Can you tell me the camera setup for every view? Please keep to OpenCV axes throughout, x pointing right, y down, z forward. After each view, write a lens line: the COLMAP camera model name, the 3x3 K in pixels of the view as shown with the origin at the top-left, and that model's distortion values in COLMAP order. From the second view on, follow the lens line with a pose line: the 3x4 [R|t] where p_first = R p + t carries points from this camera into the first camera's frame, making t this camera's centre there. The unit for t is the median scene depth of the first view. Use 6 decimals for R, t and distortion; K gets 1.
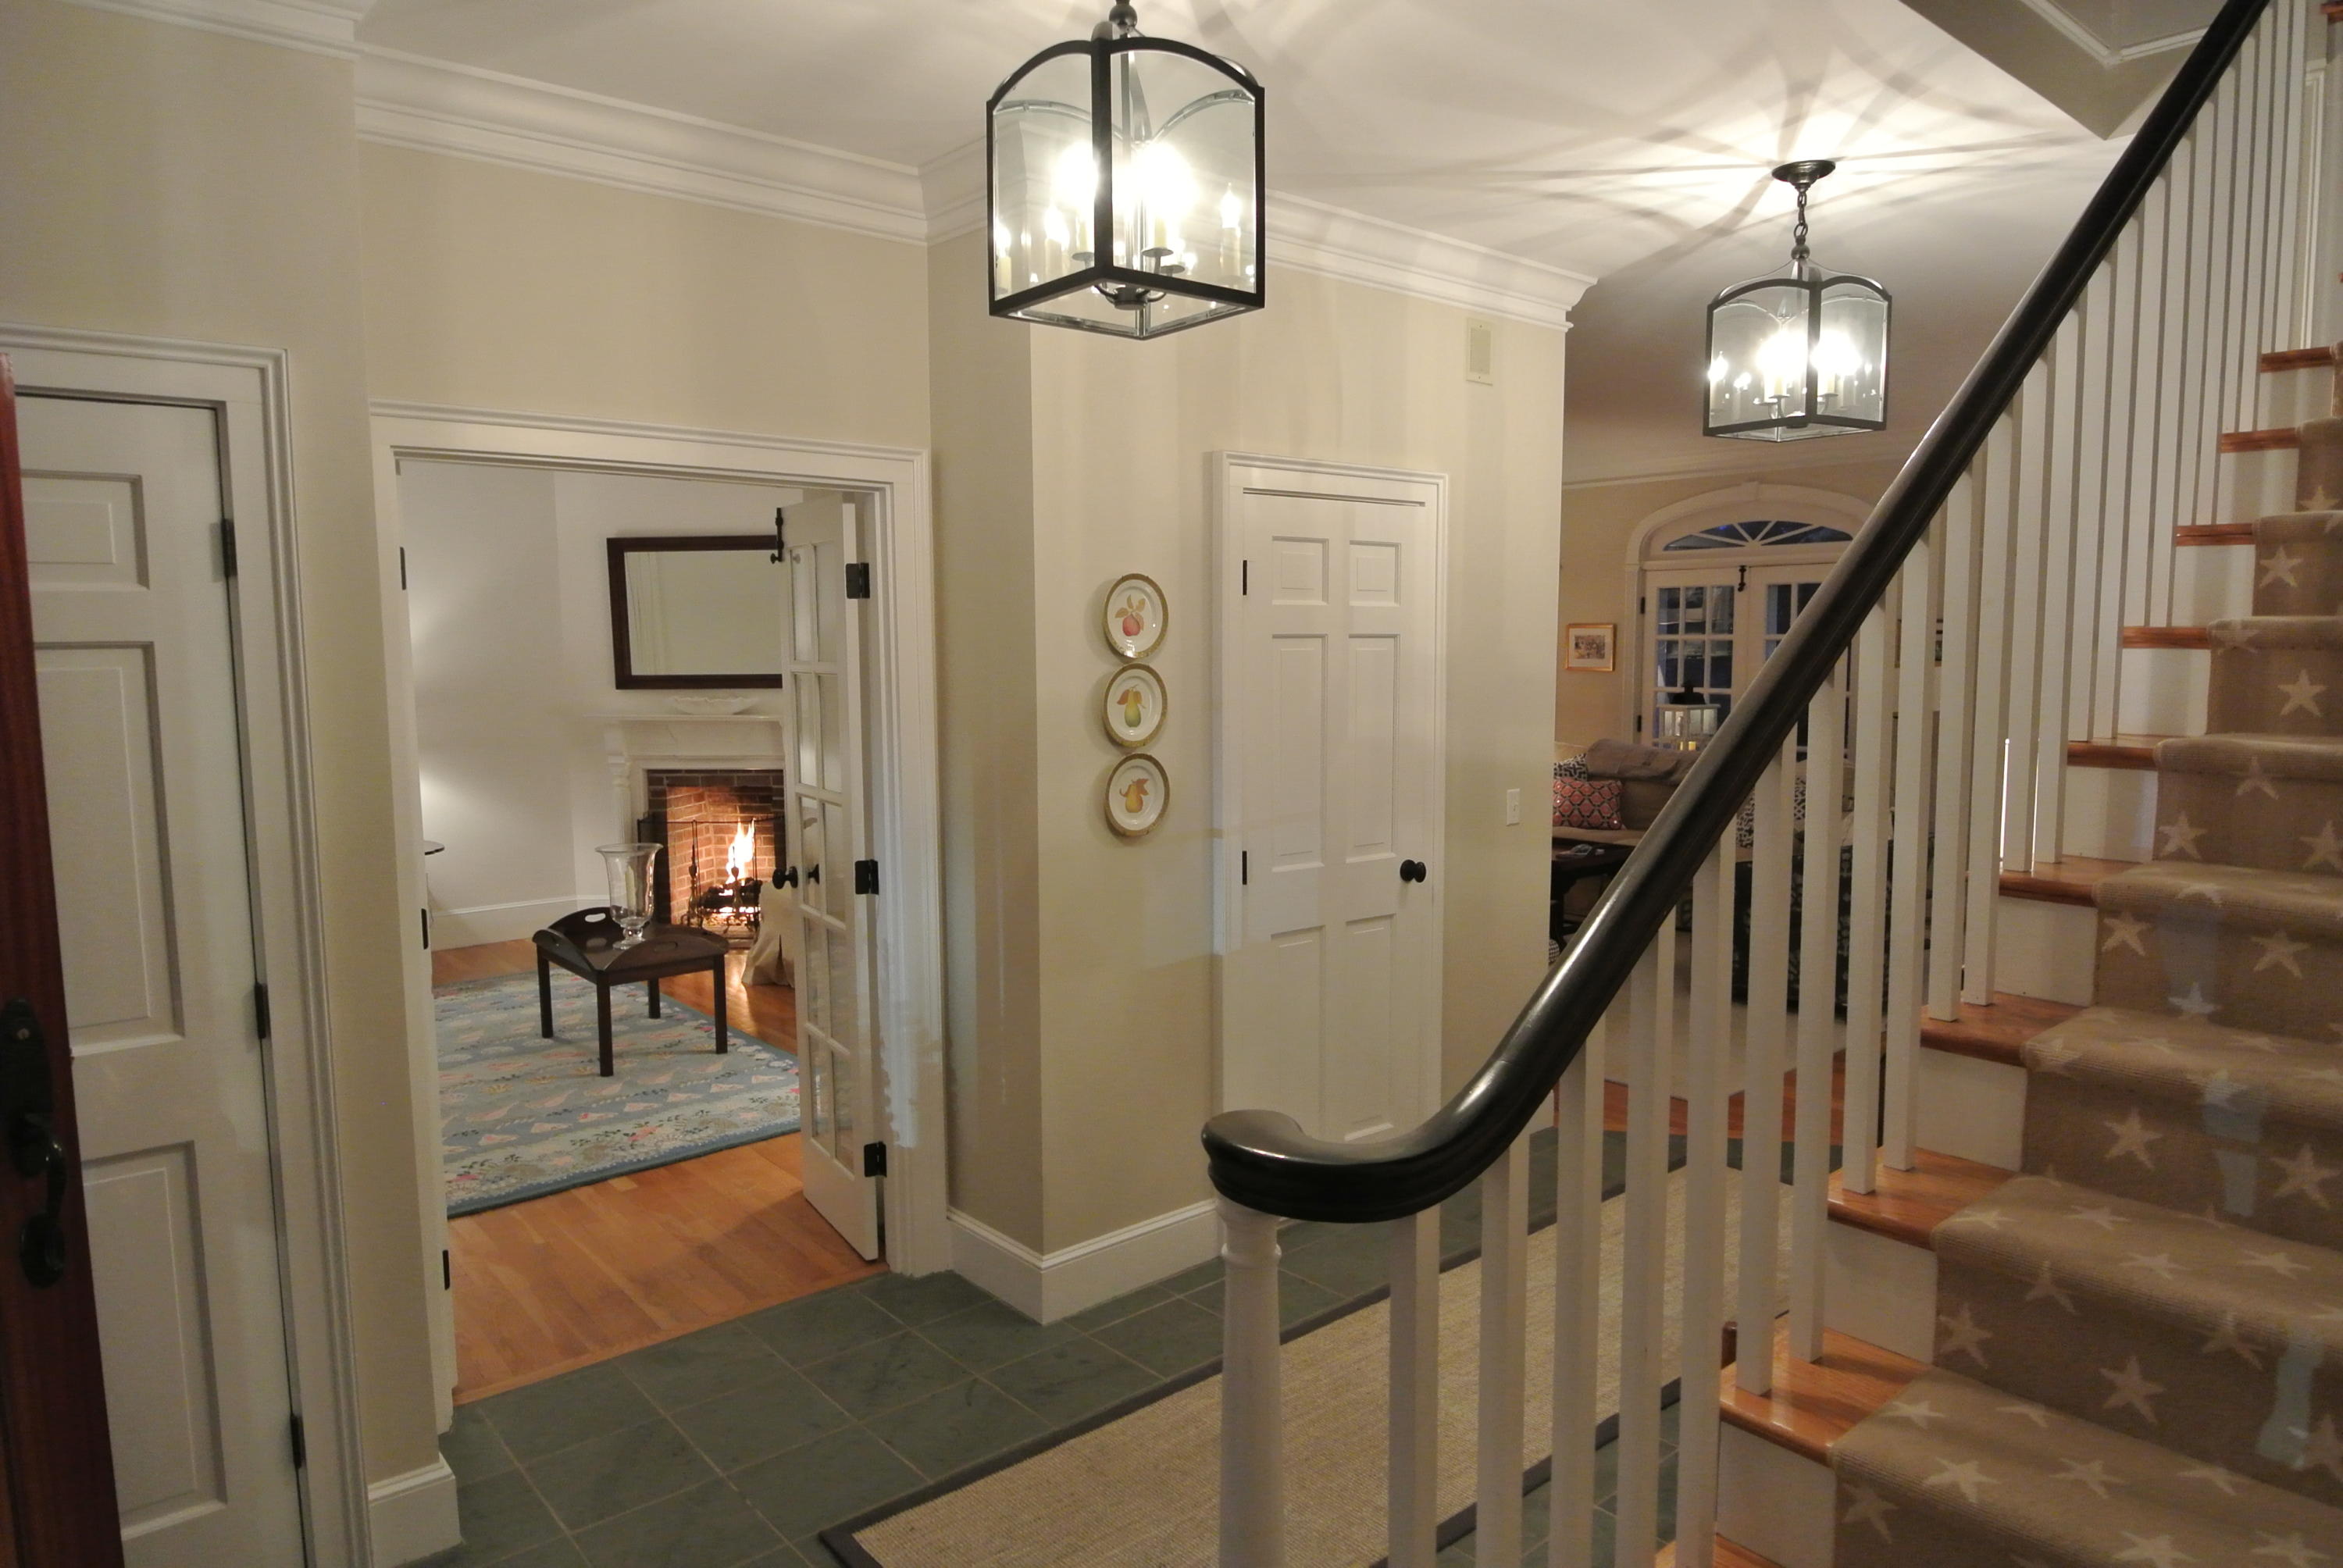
lens RADIAL K [[1450.6, 0, 1169.5], [0, 1450.6, 785.2], [0, 0, 1]] dist [0.002906, 0.000699]
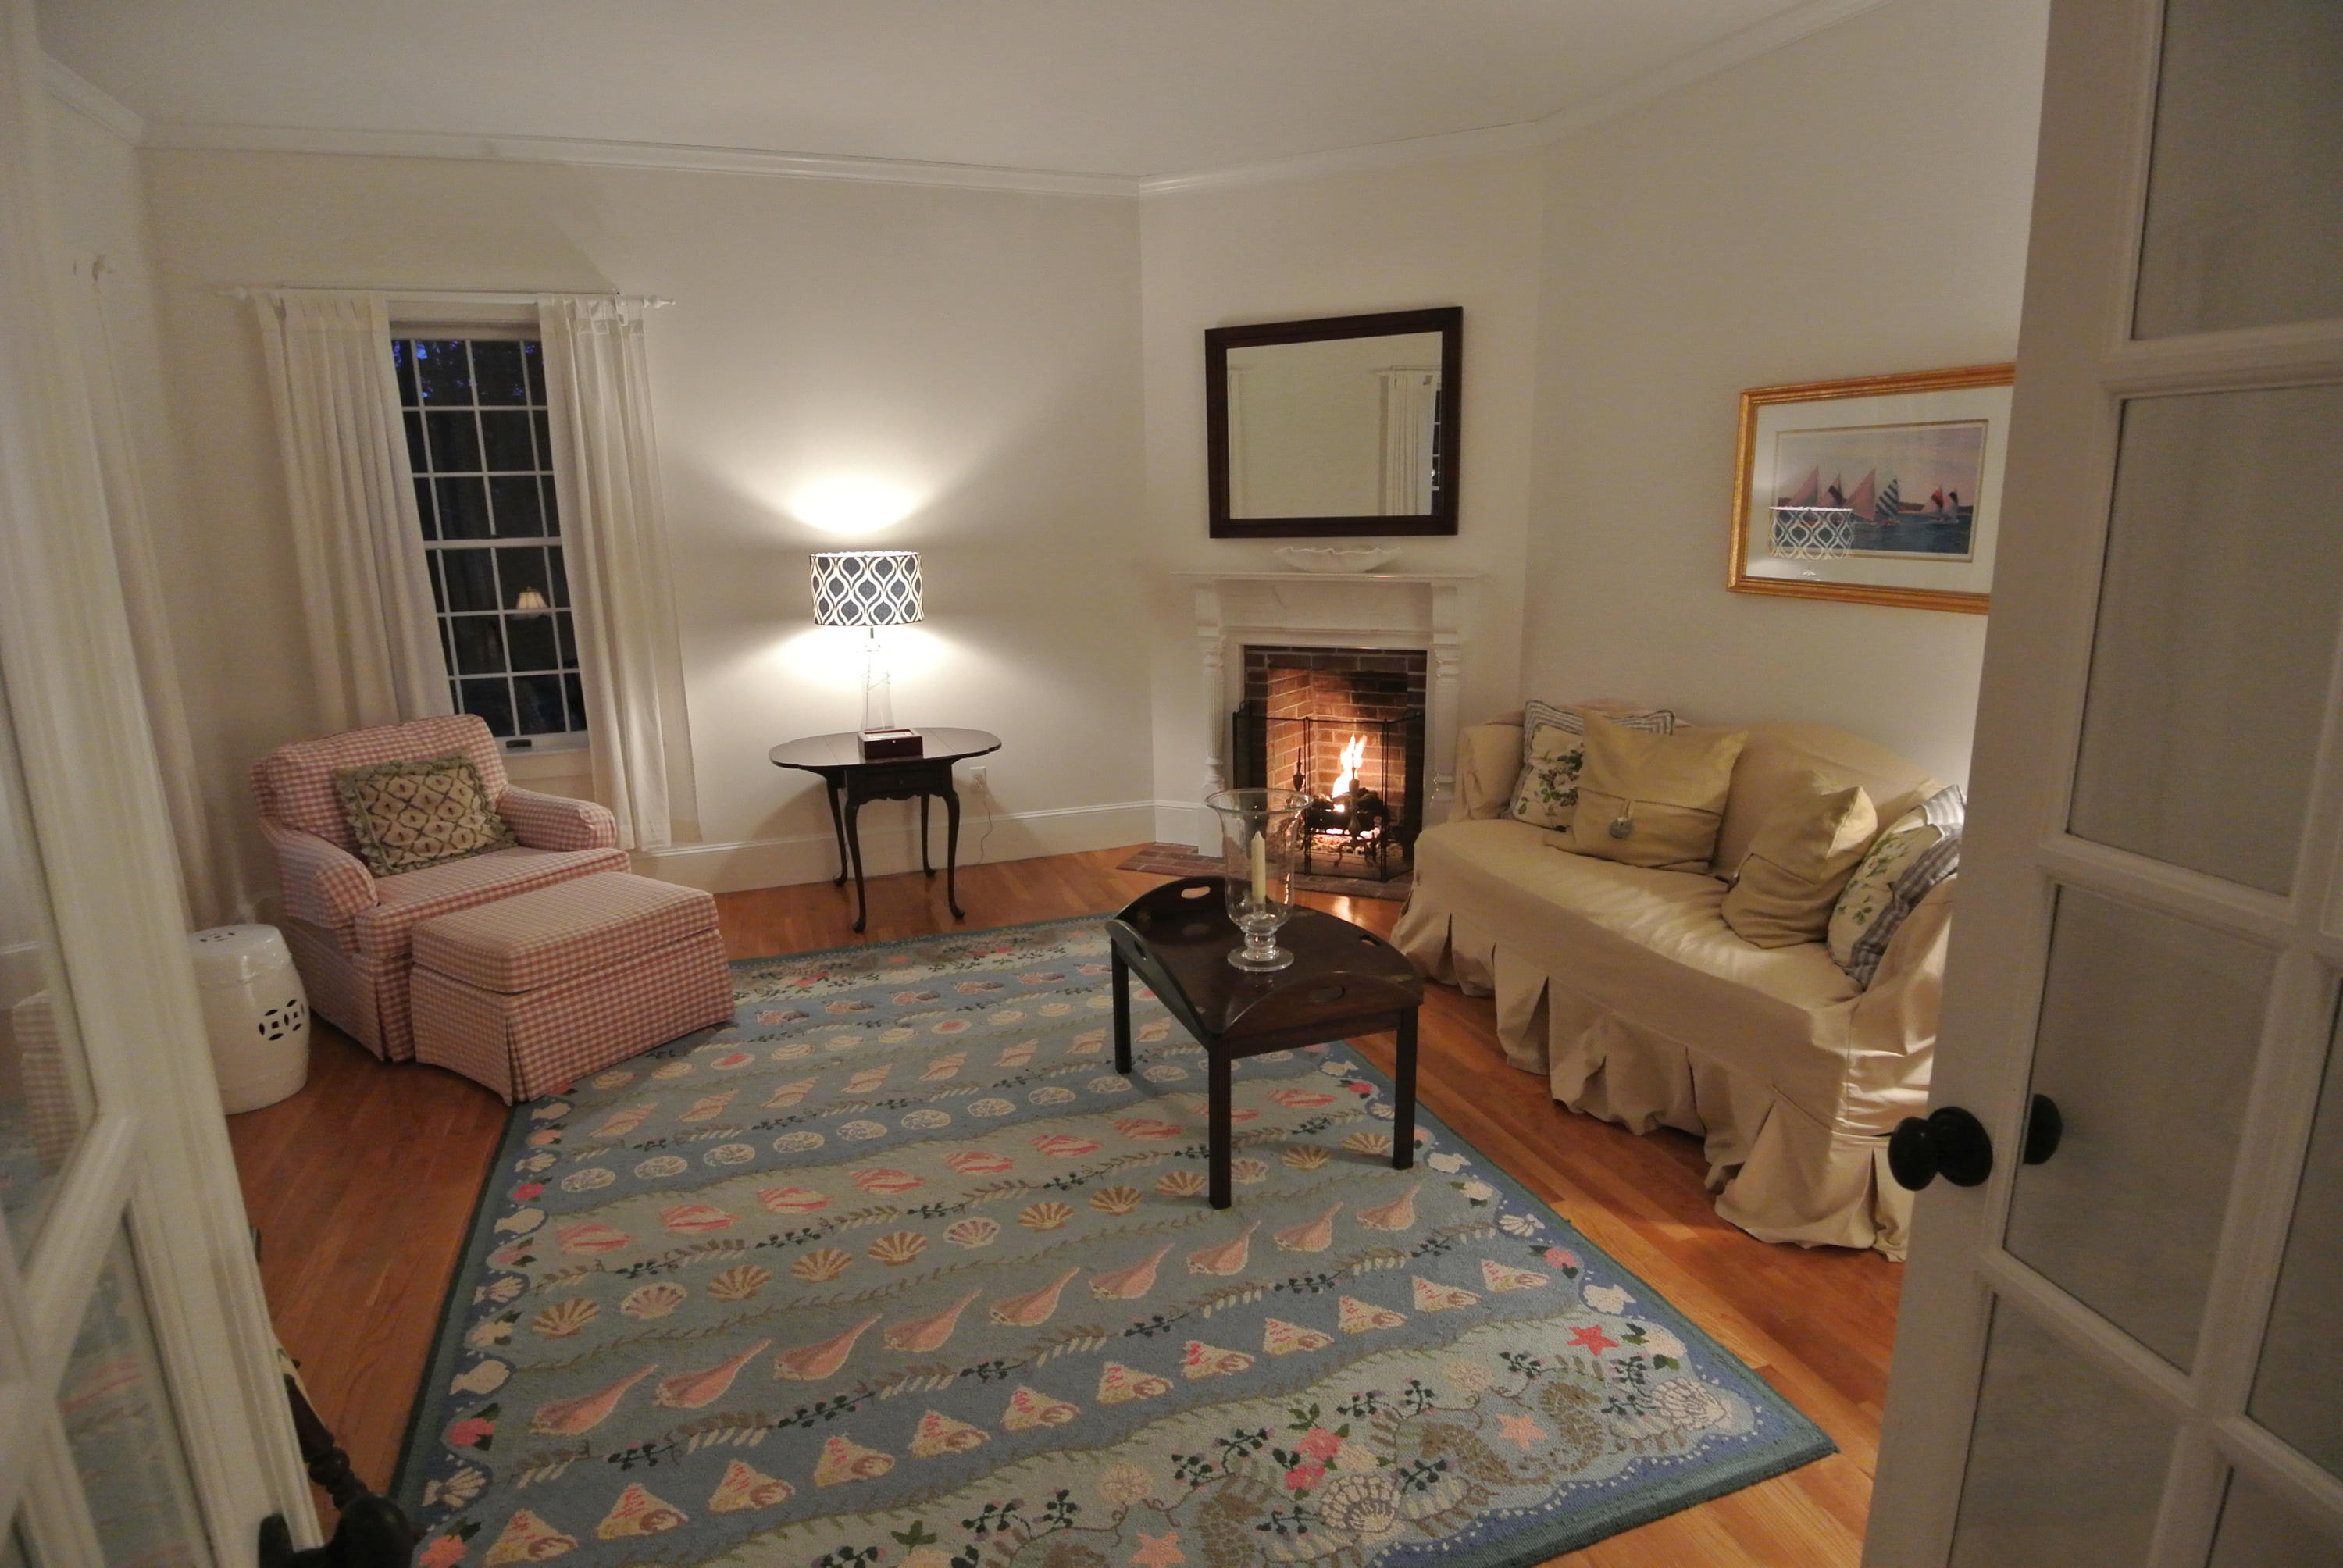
lens RADIAL K [[1222.7, 0, 1171.2], [0, 1222.7, 789.1], [0, 0, 1]] dist [-0.001481, -0.000071]
pose [[0.936241, 0.066742, -0.344960, -0.211148], [-0.023743, 0.991567, 0.127405, -0.020885], [0.350555, -0.111091, 0.929930, 0.474407]]
